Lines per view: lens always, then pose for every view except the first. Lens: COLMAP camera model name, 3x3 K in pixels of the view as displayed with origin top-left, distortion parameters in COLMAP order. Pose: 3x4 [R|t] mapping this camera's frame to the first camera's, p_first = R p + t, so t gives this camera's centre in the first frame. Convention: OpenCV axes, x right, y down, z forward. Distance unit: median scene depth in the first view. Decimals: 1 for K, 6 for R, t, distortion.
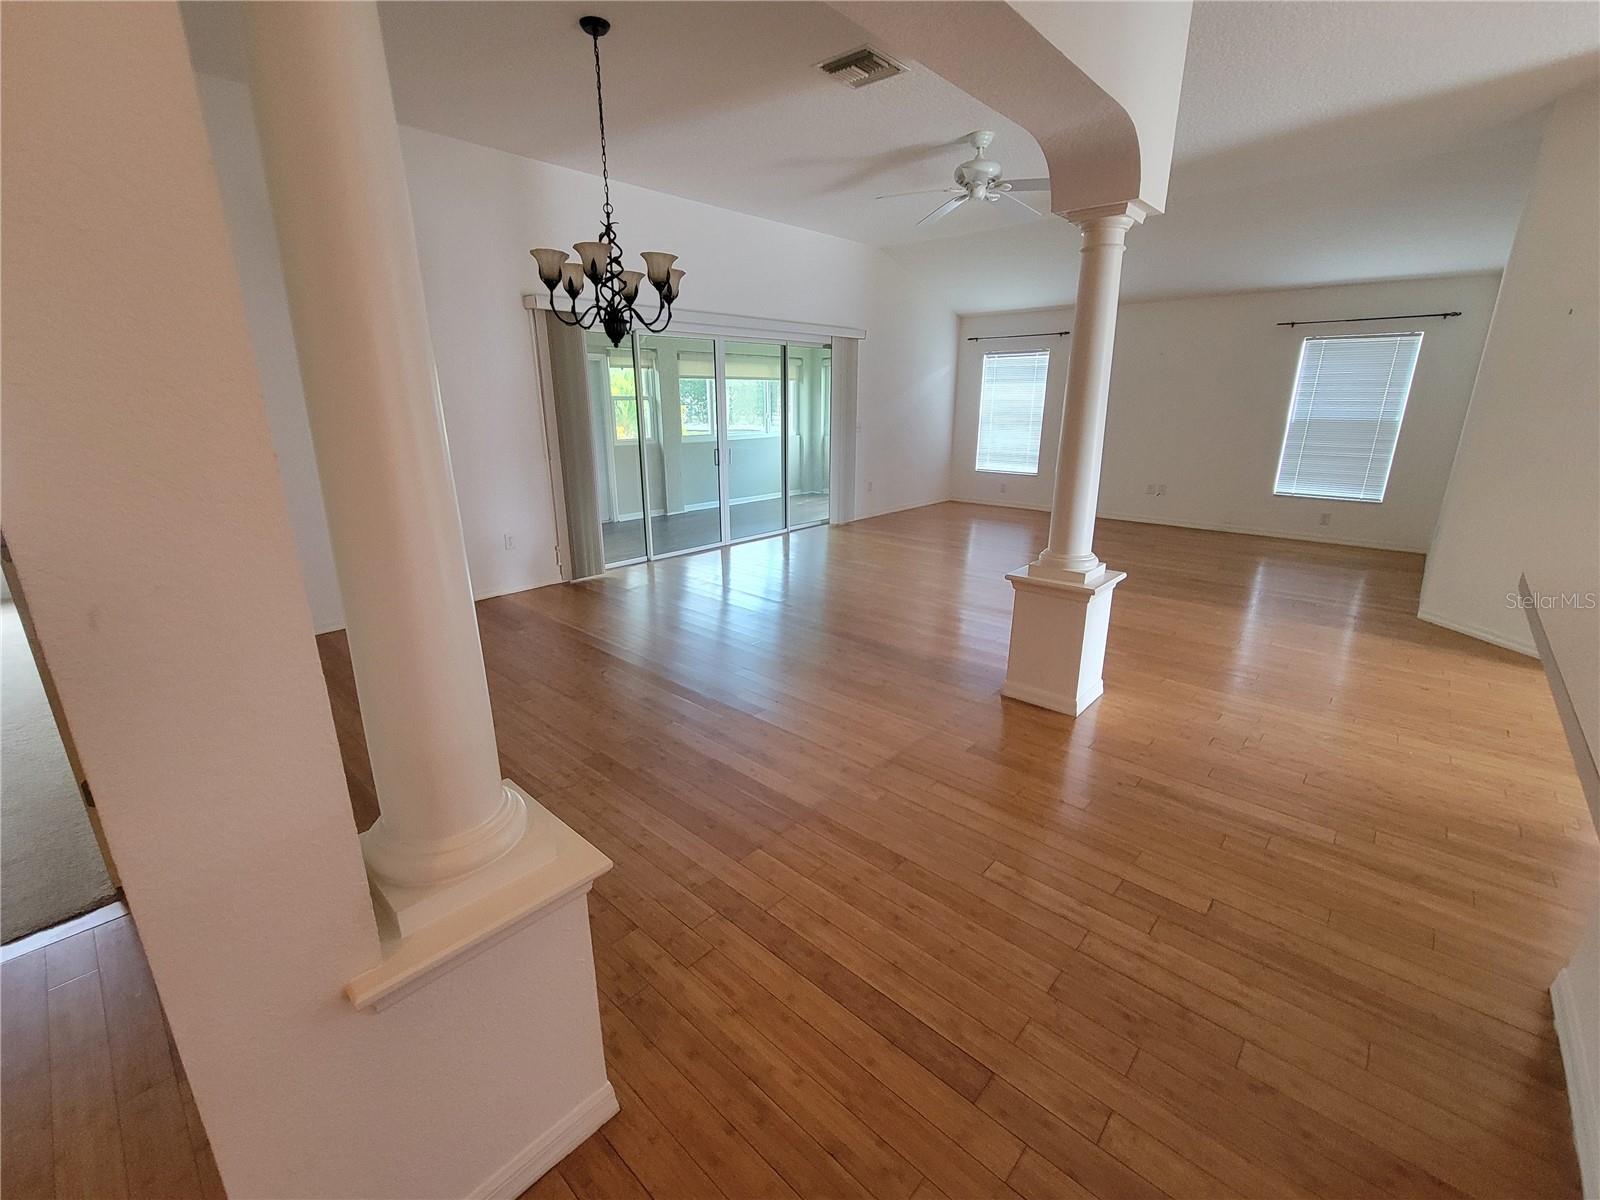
lens RADIAL K [[672.1, 0, 807.3], [0, 672.1, 600.4], [0, 0, 1]] dist [-0.000303, -0.000458]
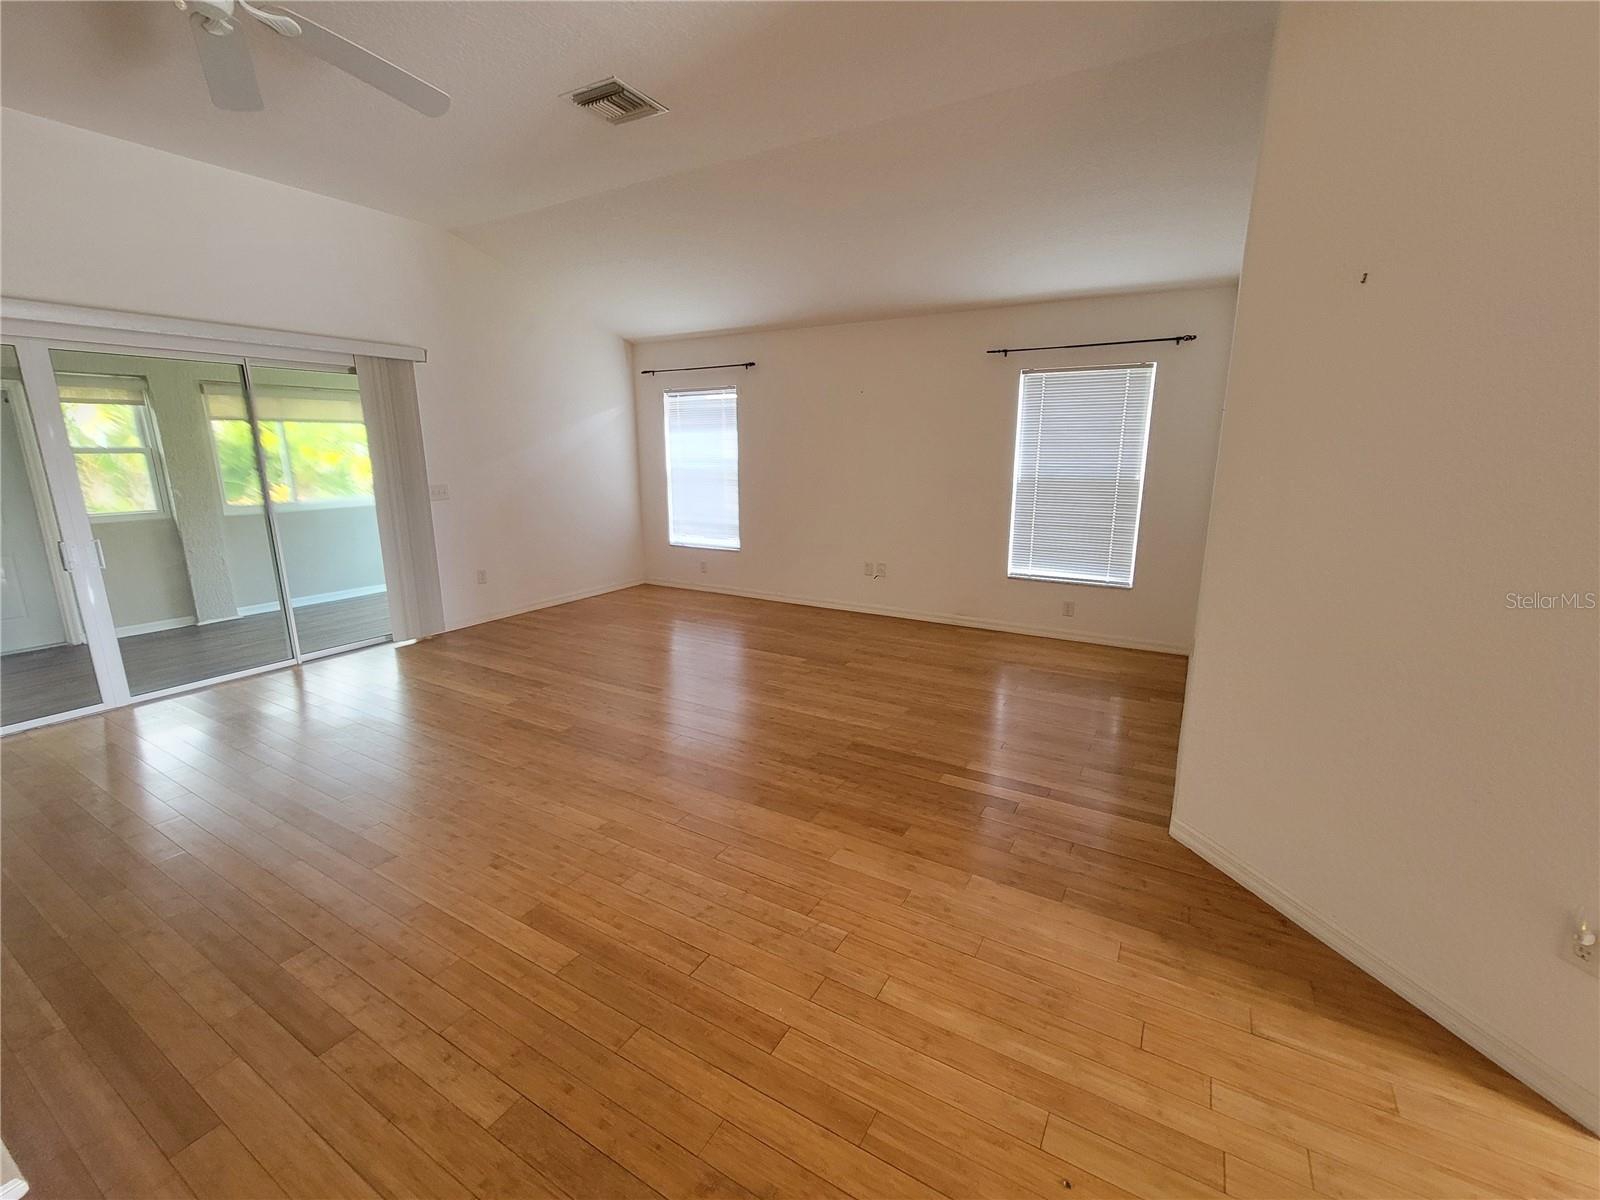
lens RADIAL K [[672.1, 0, 804.0], [0, 672.1, 601.7], [0, 0, 1]] dist [-0.000303, -0.000458]
pose [[0.978877, -0.045502, 0.199321, 0.318796], [0.059128, 0.996264, -0.062950, -0.094898], [-0.195712, 0.073406, 0.977910, 0.312190]]
